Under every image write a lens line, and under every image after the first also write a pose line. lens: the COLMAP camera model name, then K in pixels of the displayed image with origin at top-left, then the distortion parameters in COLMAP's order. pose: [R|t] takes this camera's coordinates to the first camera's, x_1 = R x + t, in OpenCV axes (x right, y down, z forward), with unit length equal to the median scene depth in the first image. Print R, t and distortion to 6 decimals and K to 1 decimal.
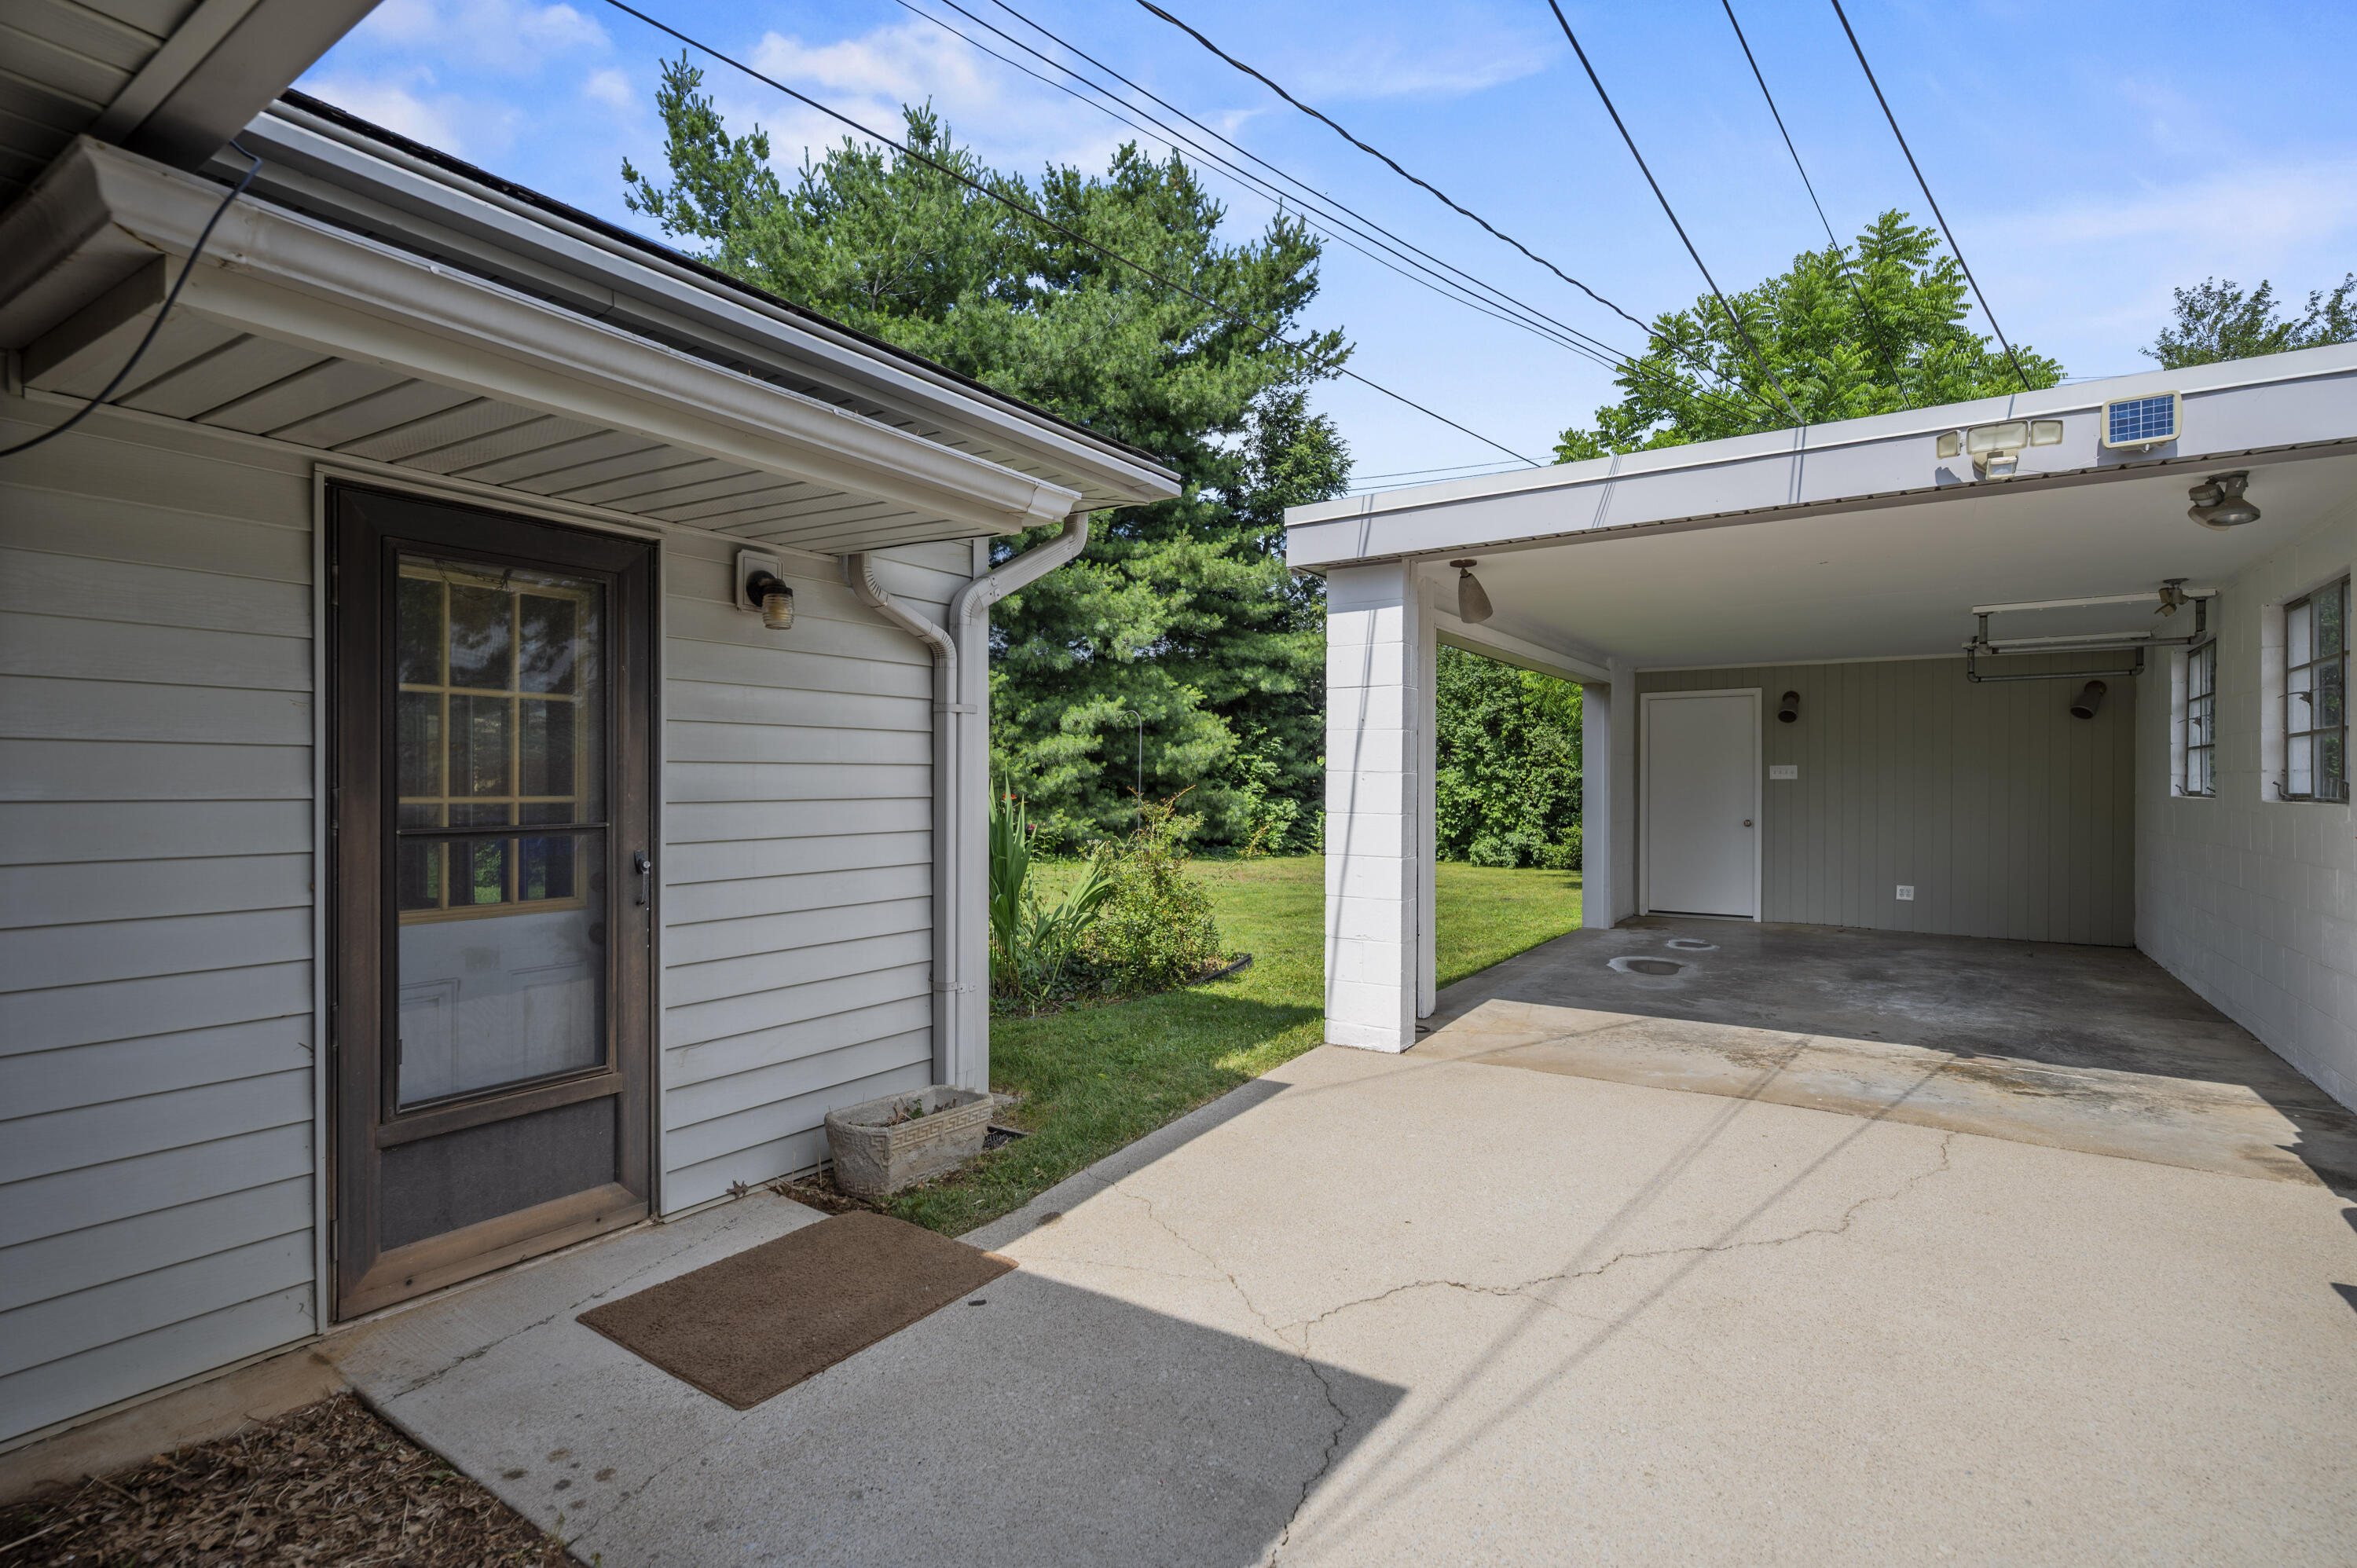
lens RADIAL K [[1099.1, 0, 1172.8], [0, 1099.1, 782.9], [0, 0, 1]] dist [0.001910, -0.000011]
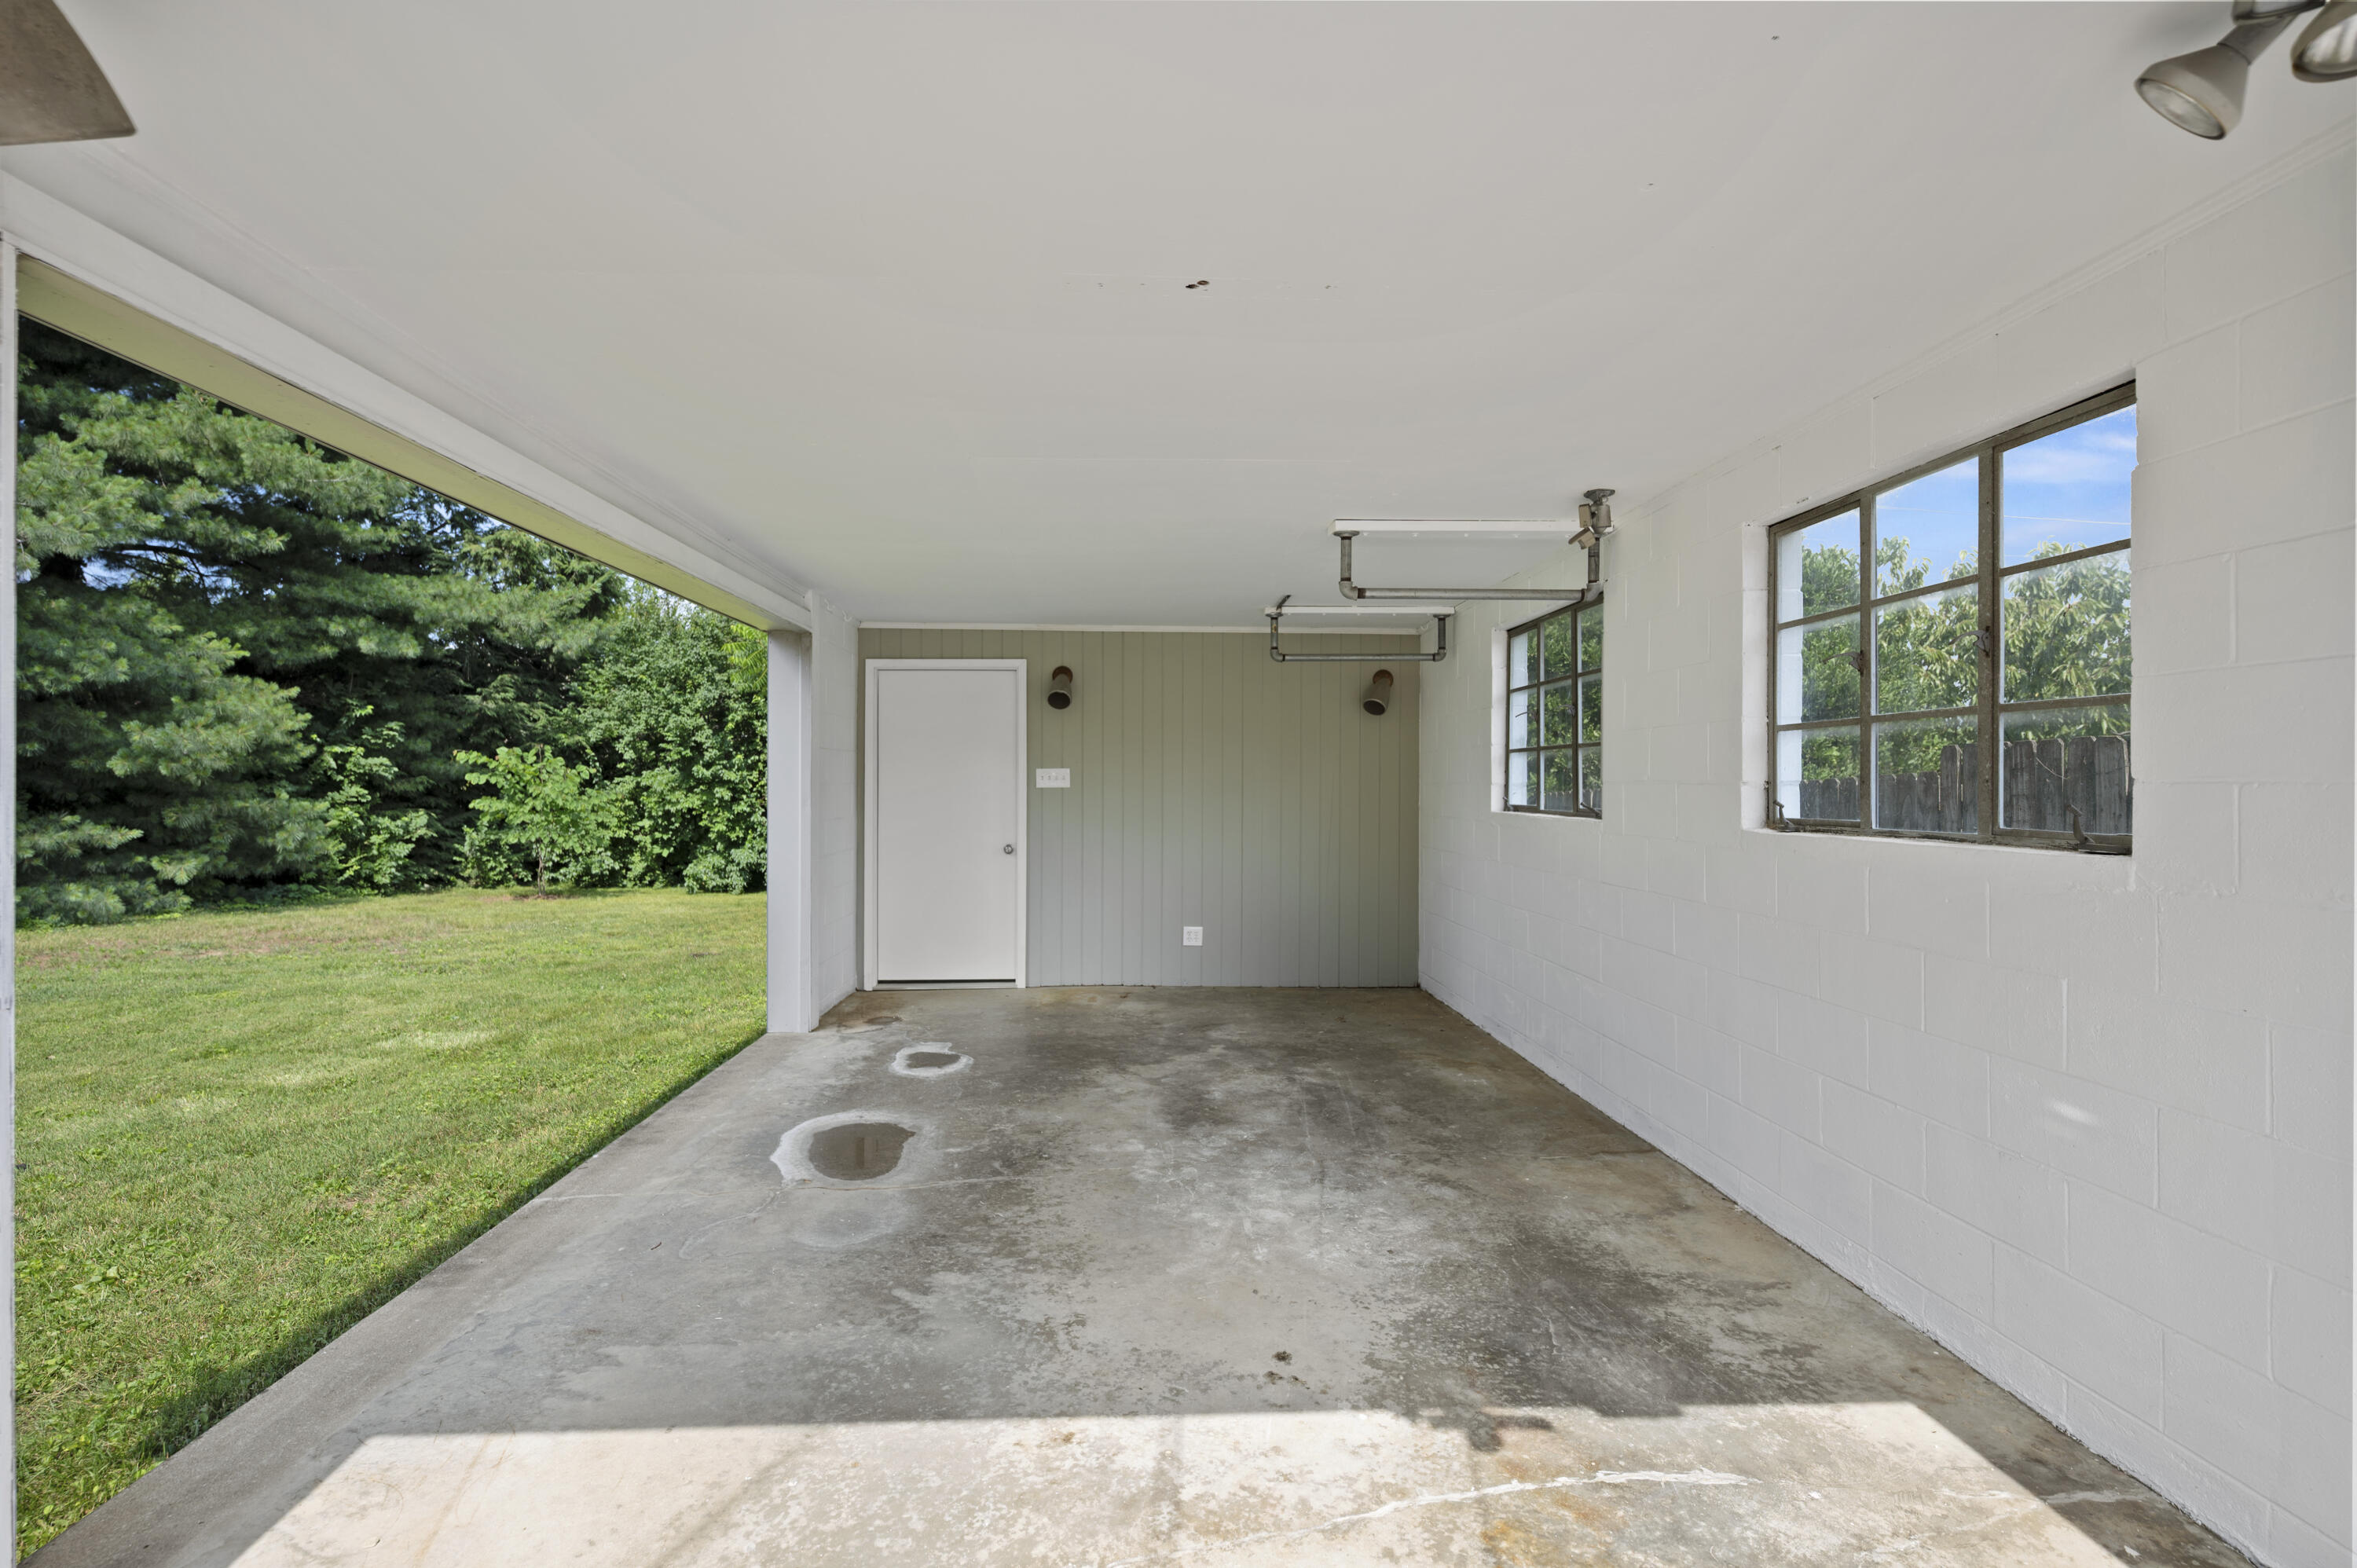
lens RADIAL K [[1099.1, 0, 1172.8], [0, 1099.1, 782.9], [0, 0, 1]] dist [0.001910, -0.000011]
pose [[0.801510, 0.001470, 0.597980, 0.085734], [-0.000494, 0.999998, -0.001797, -0.002298], [-0.597982, 0.001145, 0.801509, 0.172219]]
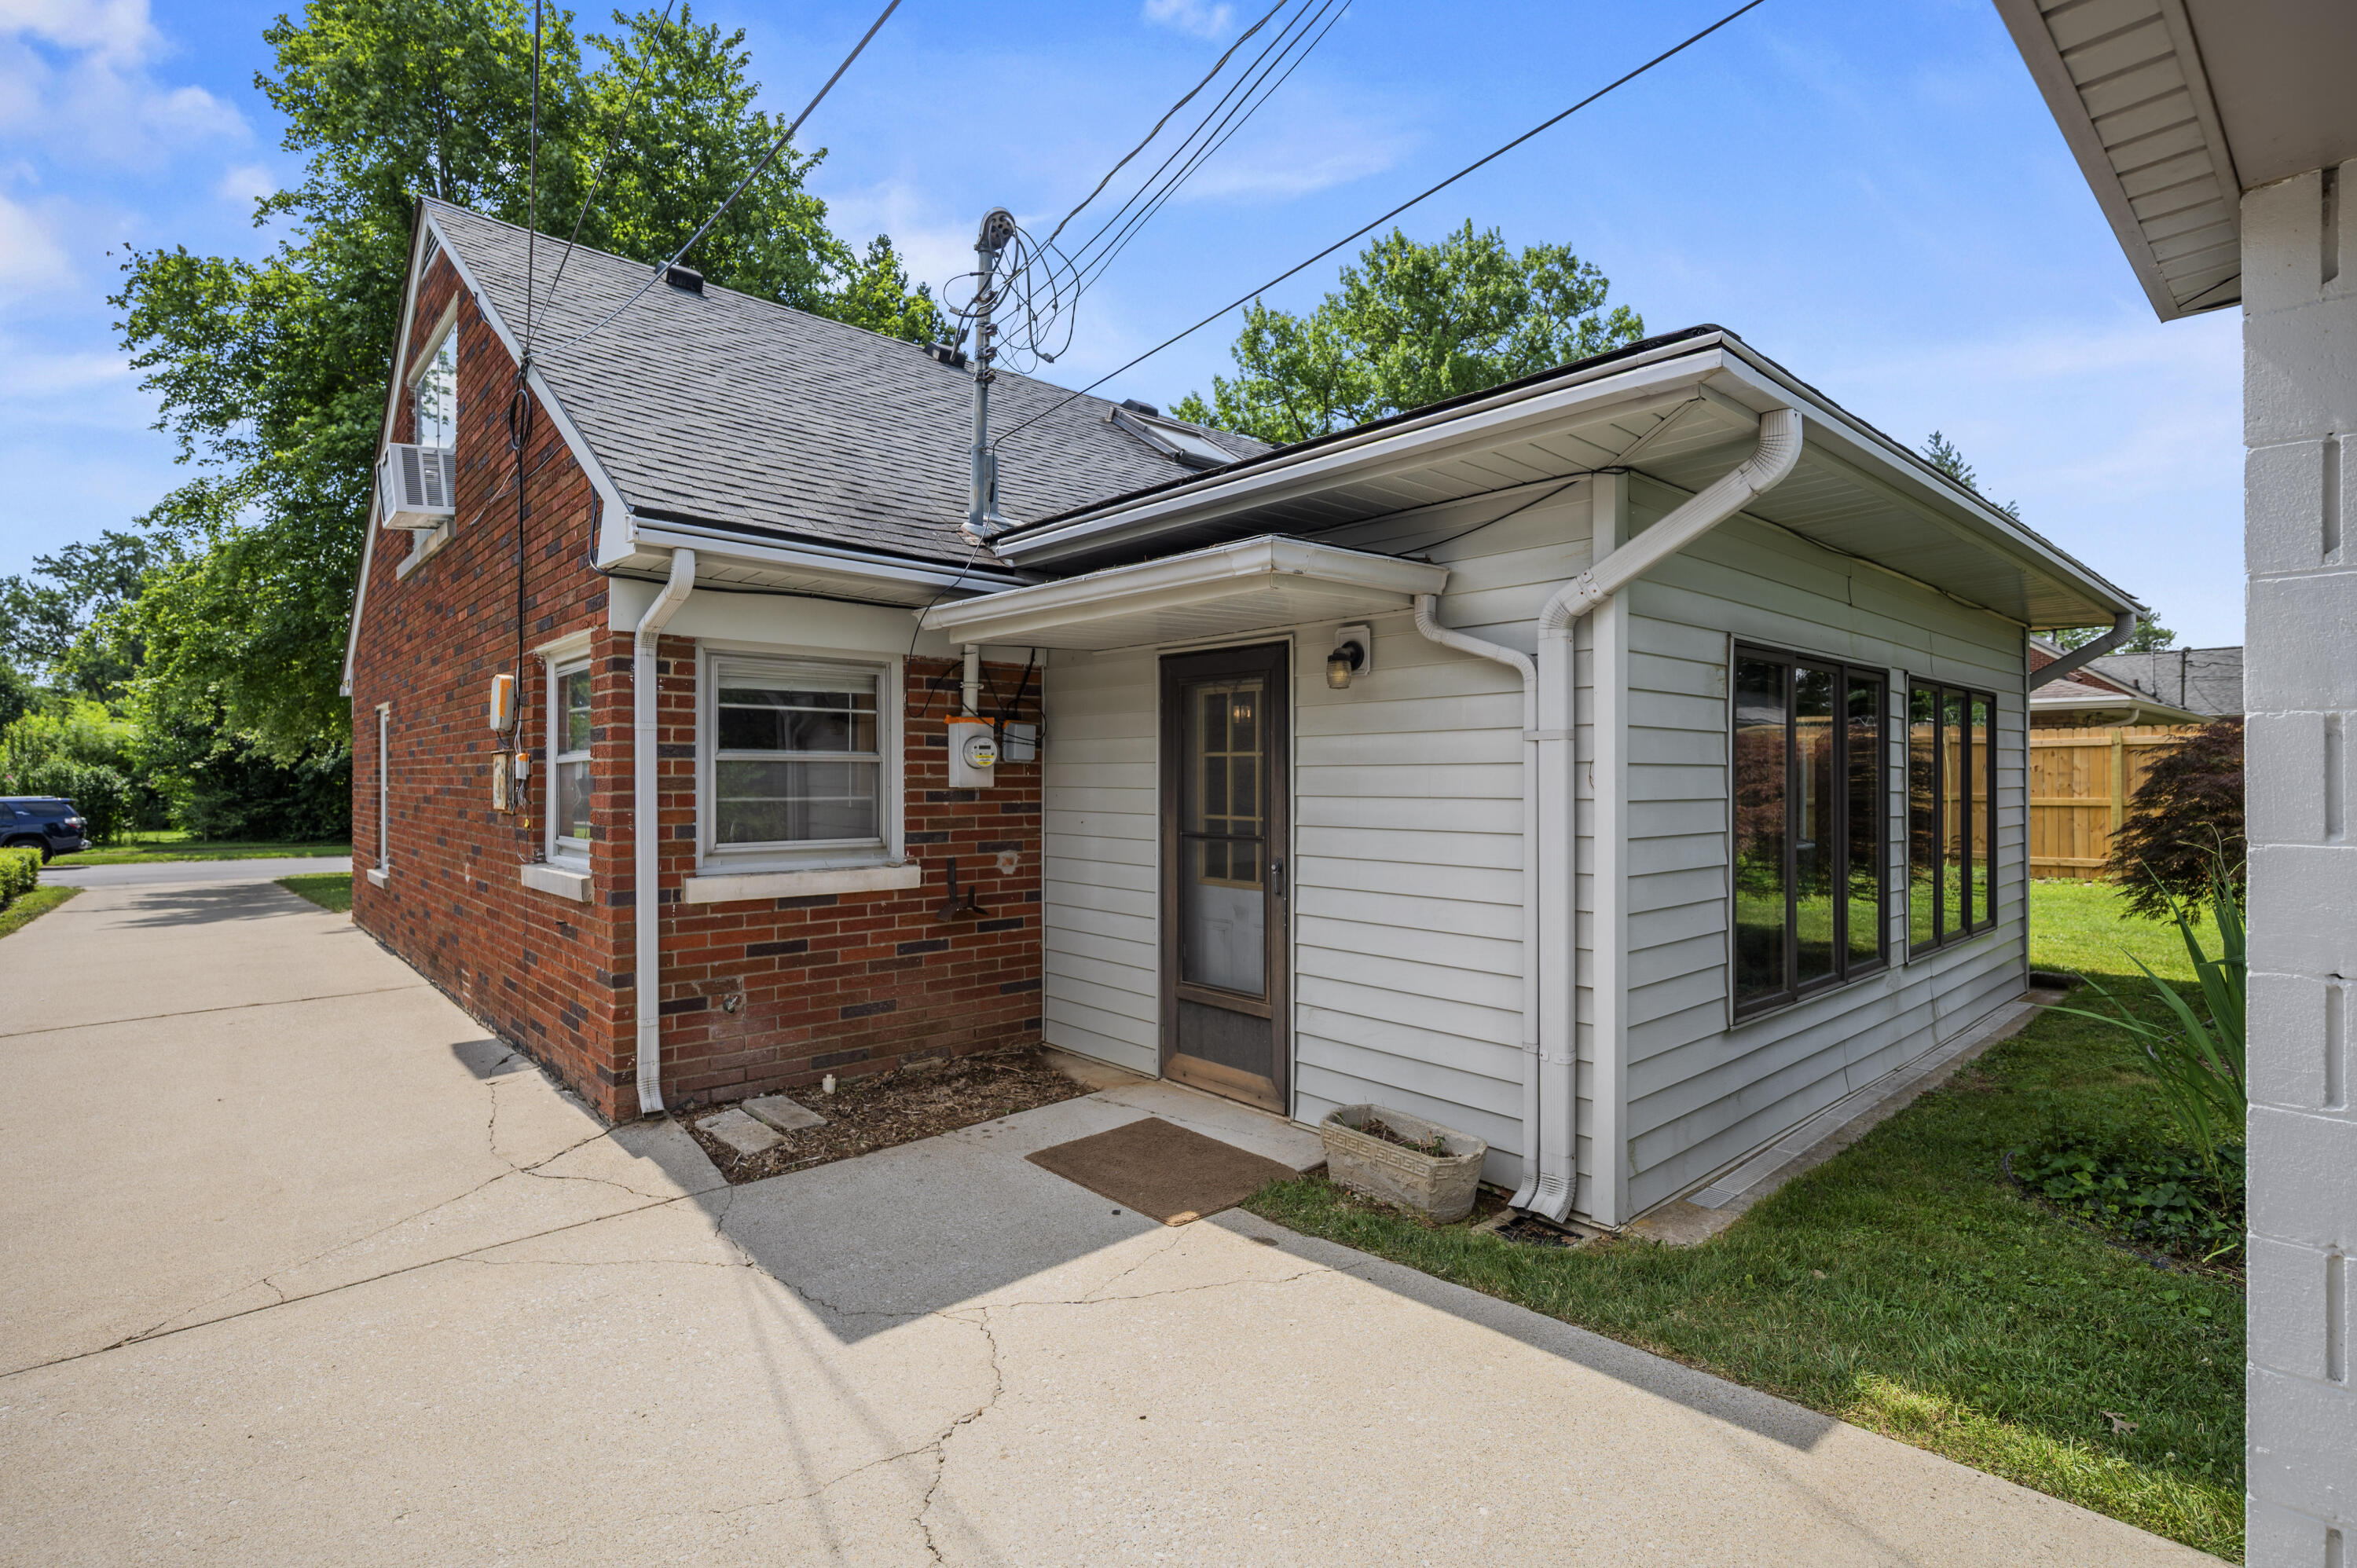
lens RADIAL K [[1099.1, 0, 1172.8], [0, 1099.1, 782.9], [0, 0, 1]] dist [0.001910, -0.000011]
pose [[-0.243974, 0.003157, -0.969777, 0.618635], [-0.000579, 0.999994, 0.003401, -0.027622], [0.969782, 0.001391, -0.243971, 0.789849]]
